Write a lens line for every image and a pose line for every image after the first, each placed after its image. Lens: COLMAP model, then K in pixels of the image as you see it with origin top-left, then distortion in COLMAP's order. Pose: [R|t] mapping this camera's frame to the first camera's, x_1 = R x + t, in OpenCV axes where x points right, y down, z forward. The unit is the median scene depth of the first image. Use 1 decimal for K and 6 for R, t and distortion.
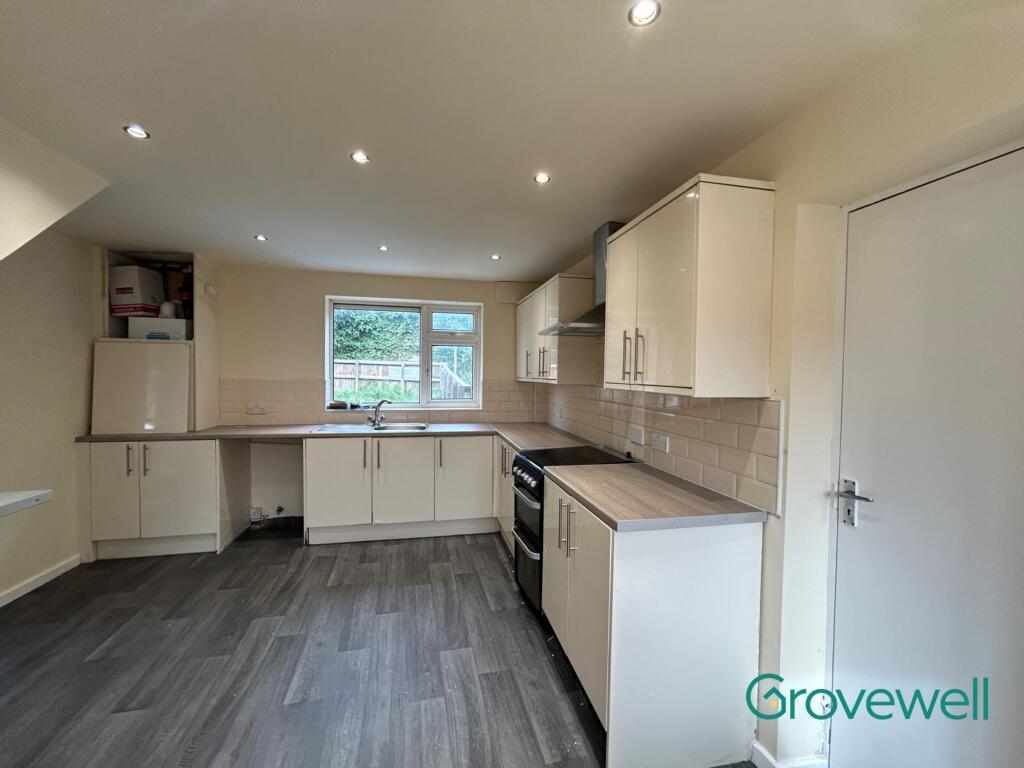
lens RADIAL K [[418.4, 0, 520.1], [0, 418.4, 384.1], [0, 0, 1]] dist [-0.000678, 0.000440]
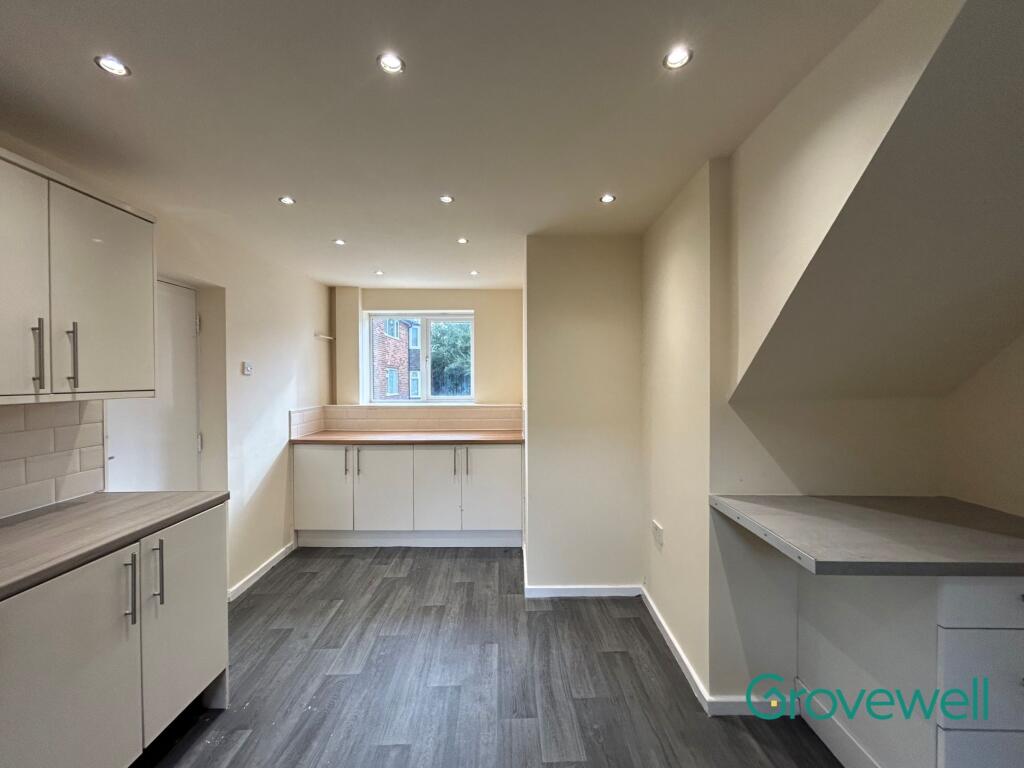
lens RADIAL K [[418.4, 0, 508.5], [0, 418.4, 382.0], [0, 0, 1]] dist [-0.000678, 0.000440]
pose [[-0.970087, -0.008461, 0.242610, -0.757507], [0.000424, 0.999332, 0.036547, -0.053165], [-0.242757, 0.035557, -0.969435, 1.847422]]
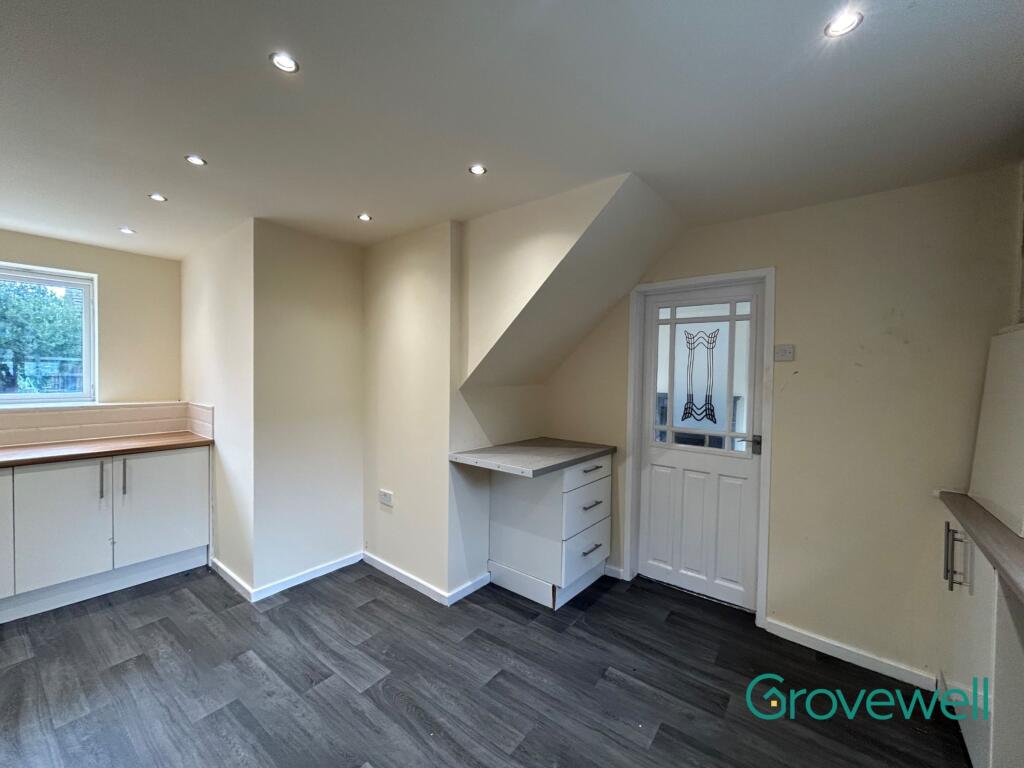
lens RADIAL K [[418.4, 0, 512.8], [0, 418.4, 382.3], [0, 0, 1]] dist [-0.000678, 0.000440]
pose [[-0.791286, -0.005647, -0.611421, -0.358492], [-0.035034, 0.998733, 0.036116, -0.053058], [0.610442, 0.049998, -0.790481, 1.998678]]
